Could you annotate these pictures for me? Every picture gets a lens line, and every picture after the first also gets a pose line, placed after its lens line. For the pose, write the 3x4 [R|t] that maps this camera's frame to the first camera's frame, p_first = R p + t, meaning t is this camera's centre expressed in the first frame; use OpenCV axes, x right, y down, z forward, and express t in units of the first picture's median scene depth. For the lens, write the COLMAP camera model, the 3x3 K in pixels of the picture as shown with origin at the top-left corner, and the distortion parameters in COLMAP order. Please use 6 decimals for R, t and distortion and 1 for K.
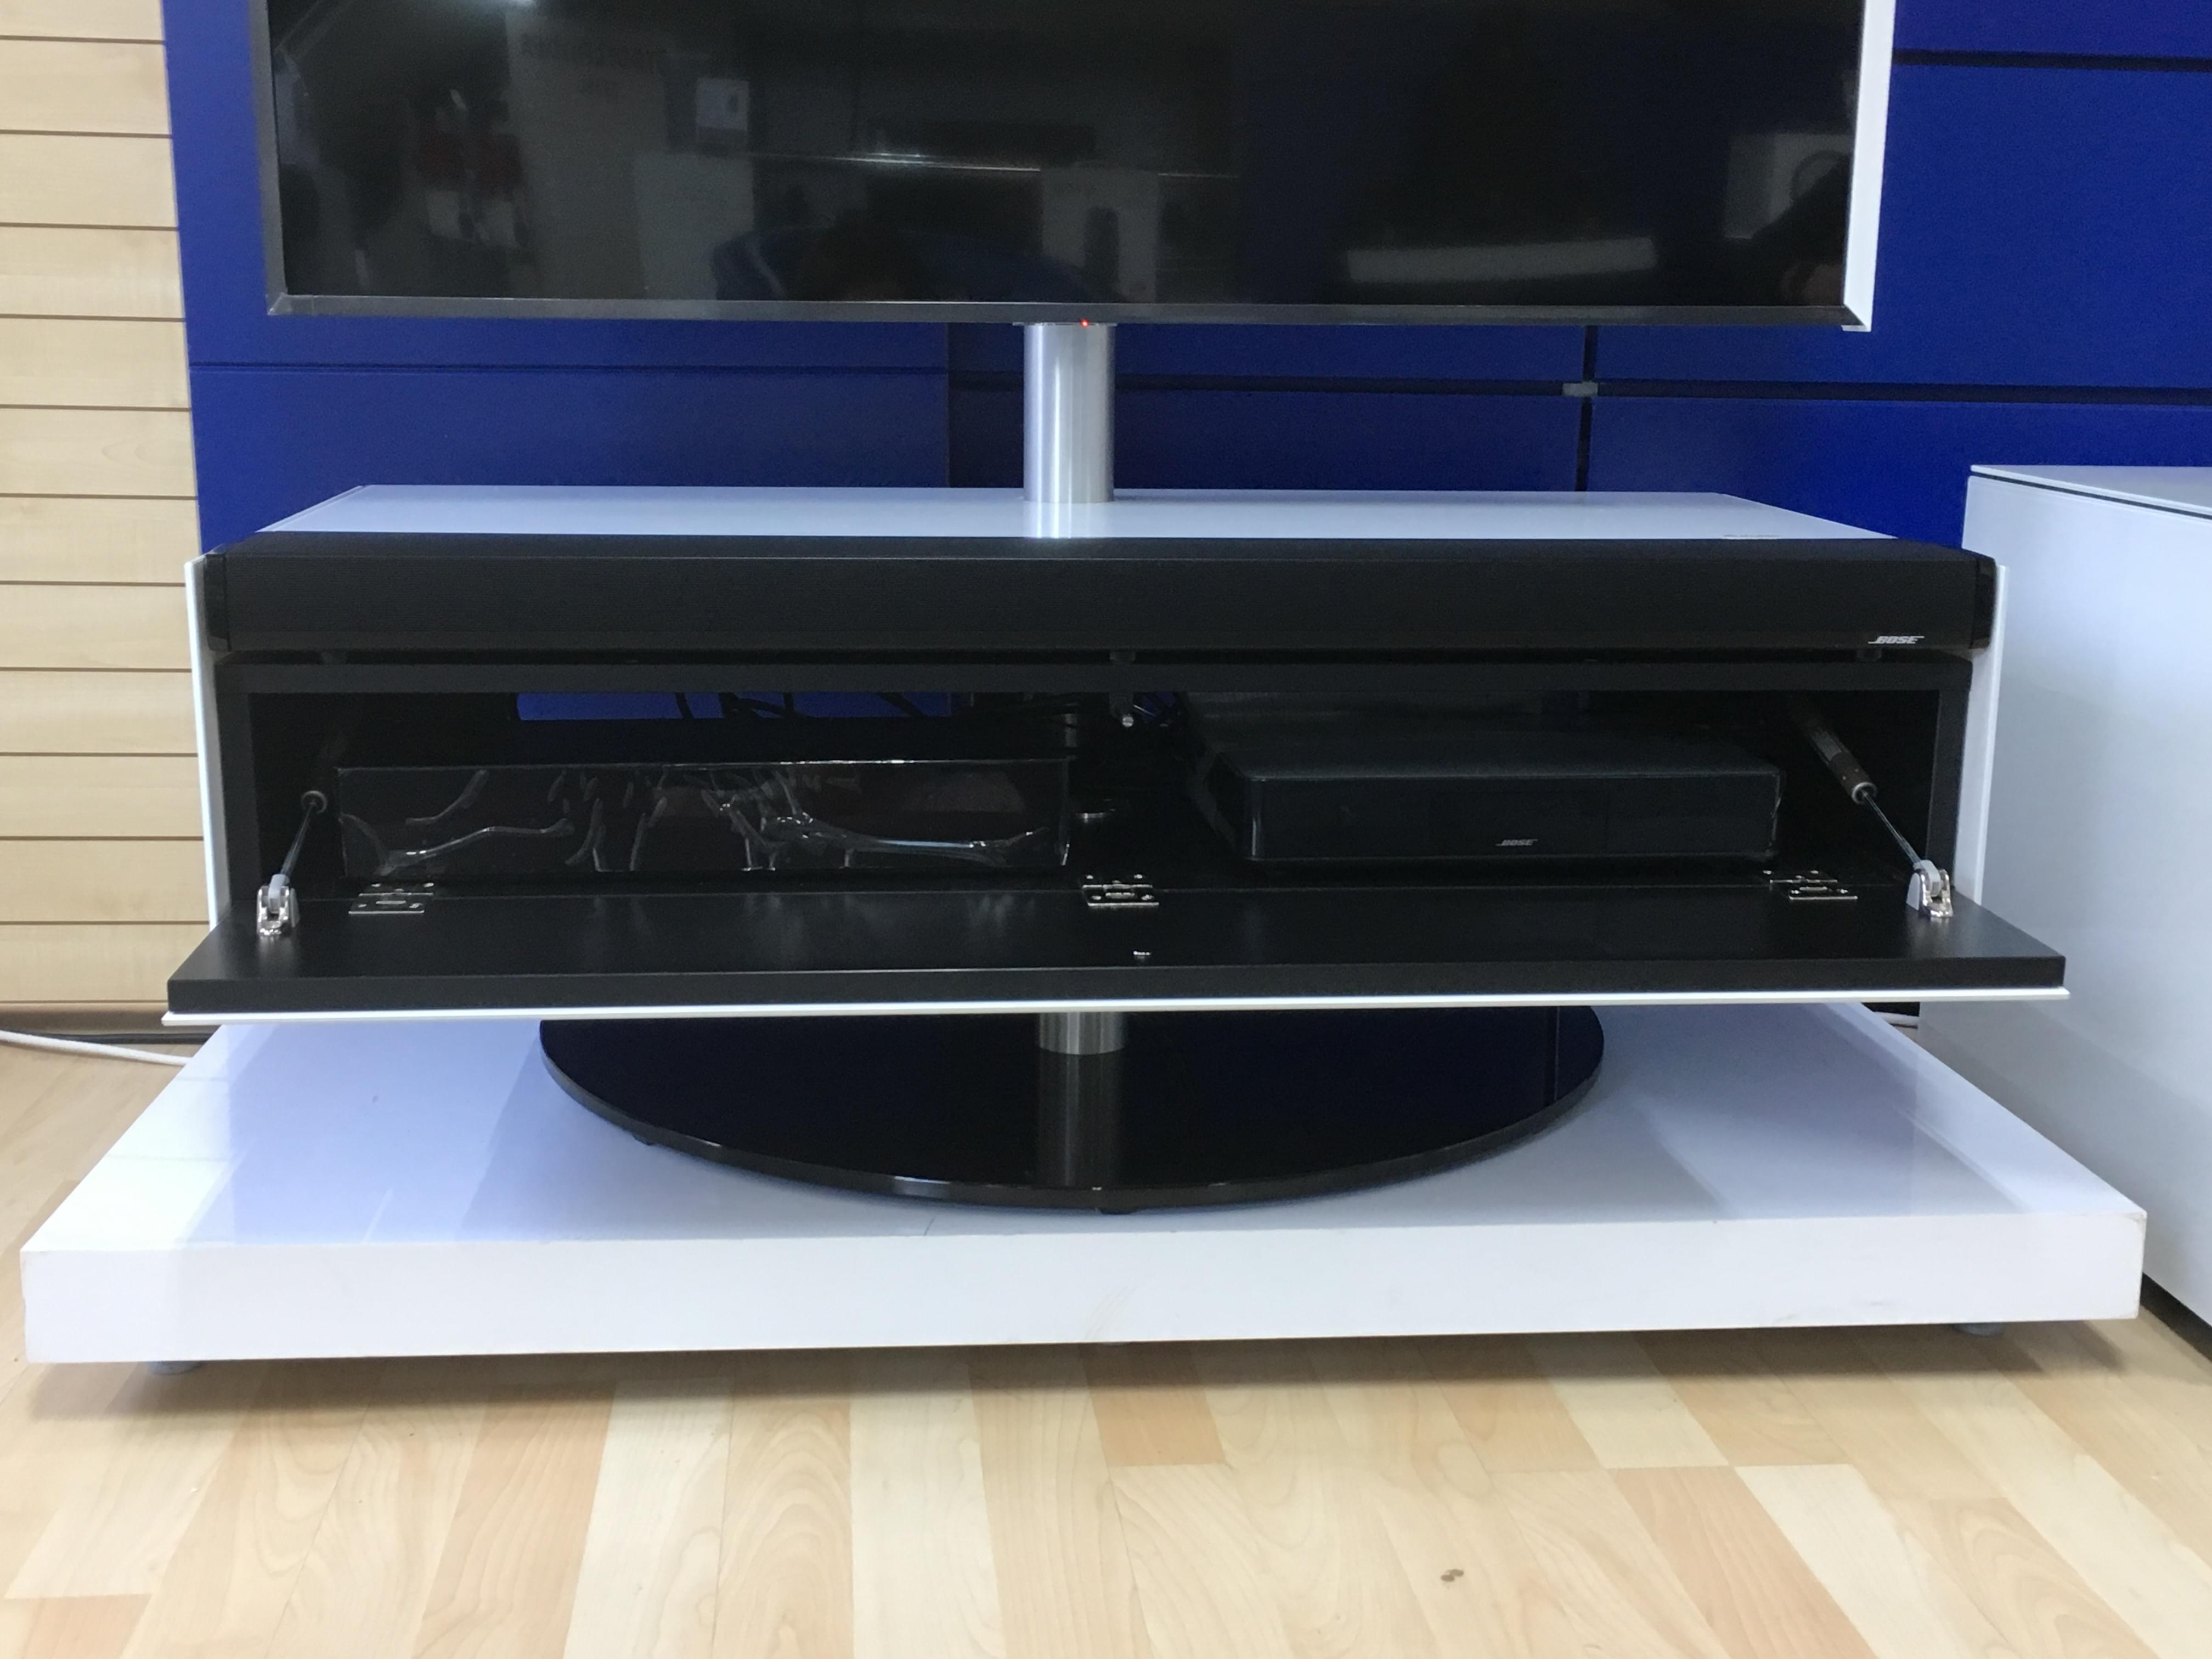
lens RADIAL K [[2562.0, 0, 1120.7], [0, 2562.0, 830.9], [0, 0, 1]] dist [0.063184, 0.000000]
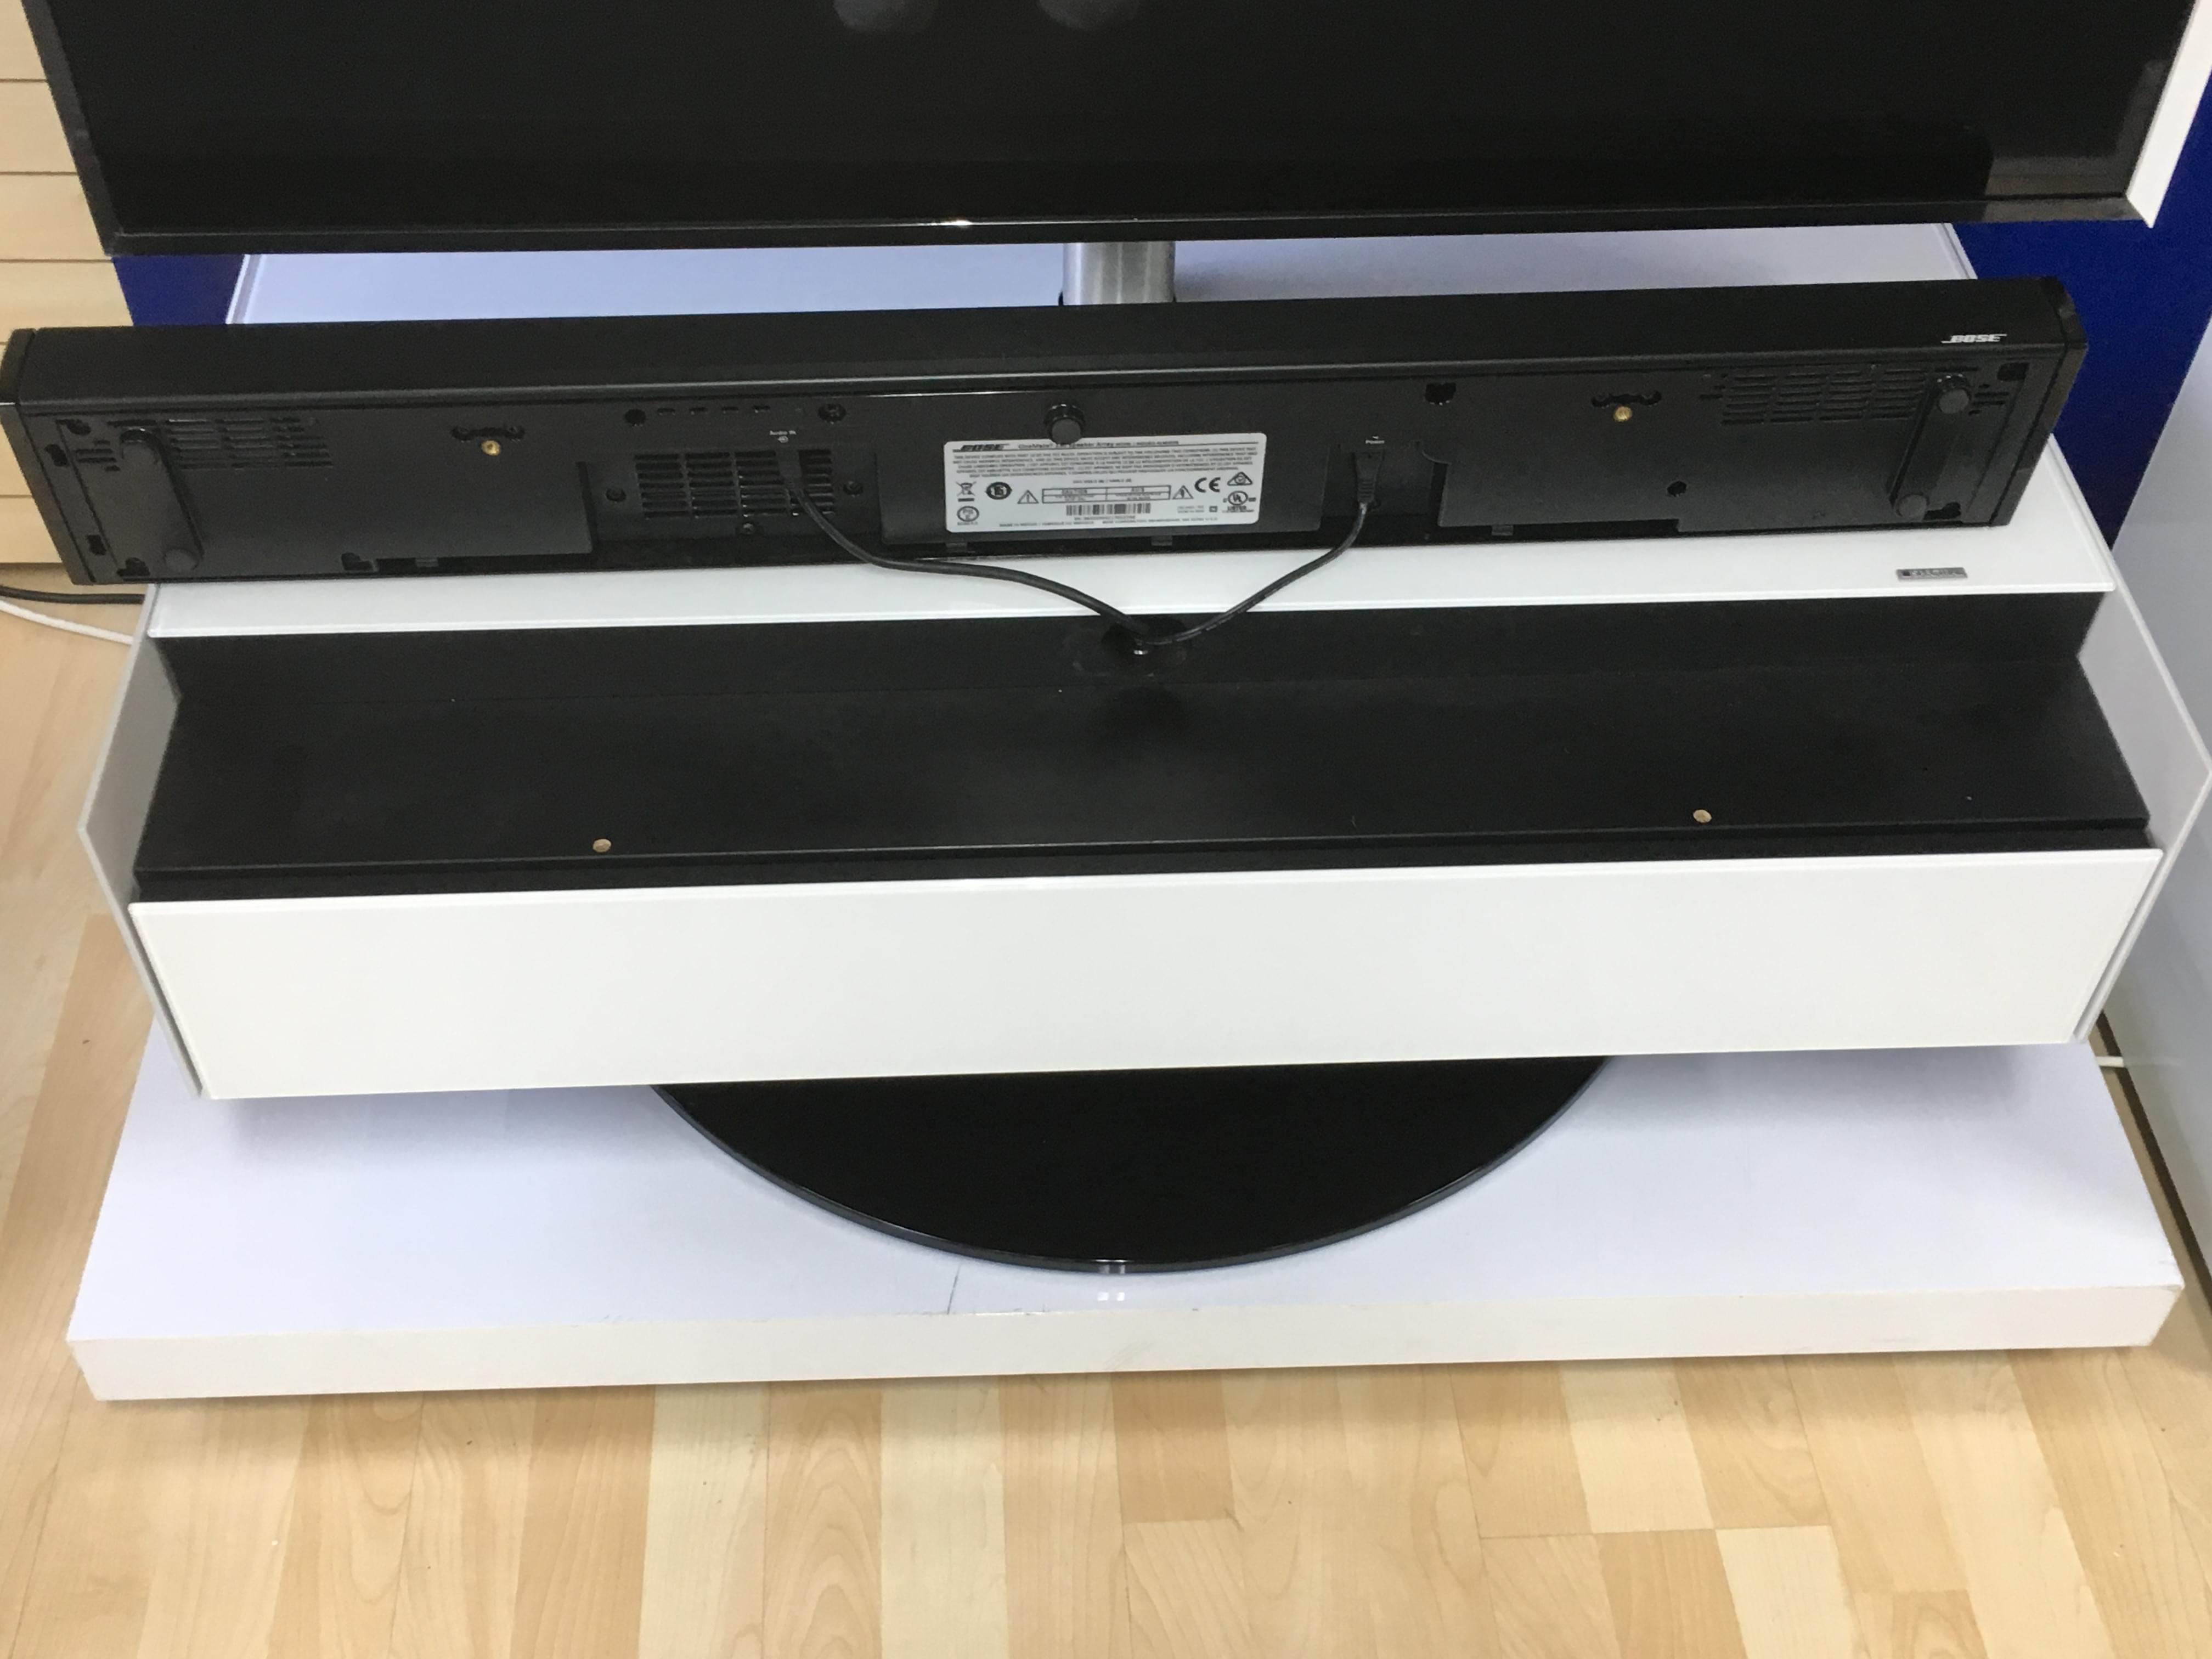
lens RADIAL K [[2562.0, 0, 1104.9], [0, 2562.0, 807.8], [0, 0, 1]] dist [0.063184, 0.000000]
pose [[0.998915, 0.039472, -0.024700, 0.002359], [-0.017717, 0.812758, 0.582332, -0.585221], [0.043061, -0.581262, 0.812576, 0.293791]]
